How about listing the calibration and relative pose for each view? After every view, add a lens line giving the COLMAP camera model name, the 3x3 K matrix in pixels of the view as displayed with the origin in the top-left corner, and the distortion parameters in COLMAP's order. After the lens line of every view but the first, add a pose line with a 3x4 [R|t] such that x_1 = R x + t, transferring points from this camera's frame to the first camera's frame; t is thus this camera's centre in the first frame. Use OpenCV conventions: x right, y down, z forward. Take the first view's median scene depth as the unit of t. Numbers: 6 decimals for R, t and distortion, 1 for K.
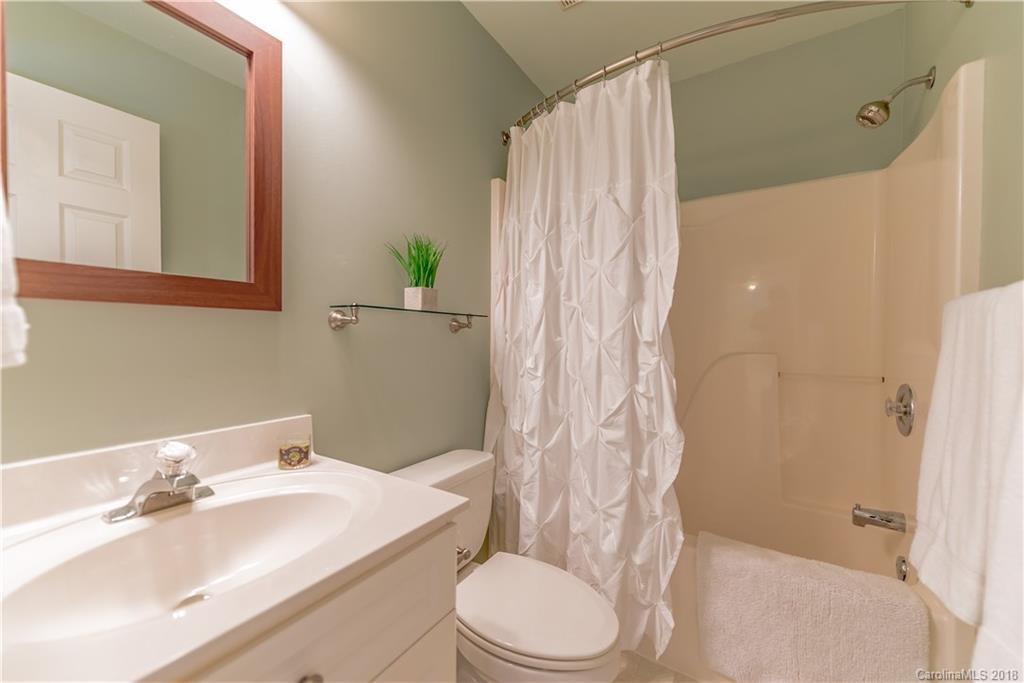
lens RADIAL K [[396.6, 0, 516.2], [0, 396.6, 339.3], [0, 0, 1]] dist [0.017800, -0.003946]
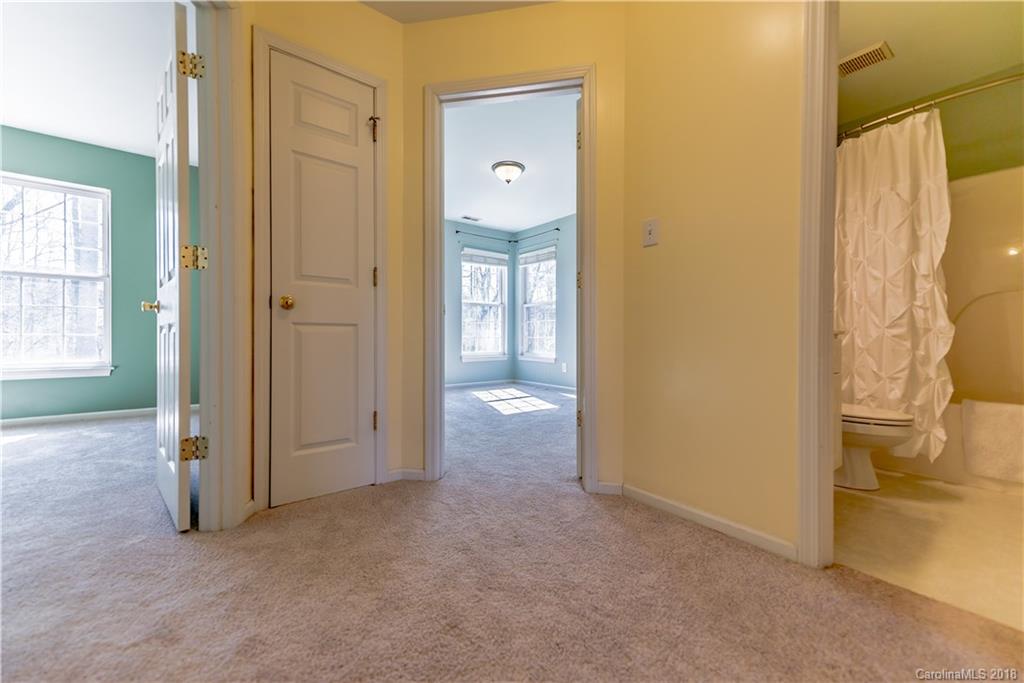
lens RADIAL K [[396.6, 0, 516.2], [0, 396.6, 339.3], [0, 0, 1]] dist [0.017800, -0.003946]
pose [[0.937298, -0.006740, -0.348462, -0.695349], [0.006325, 0.999977, -0.002330, 0.269637], [0.348470, -0.000020, 0.937320, -1.200950]]
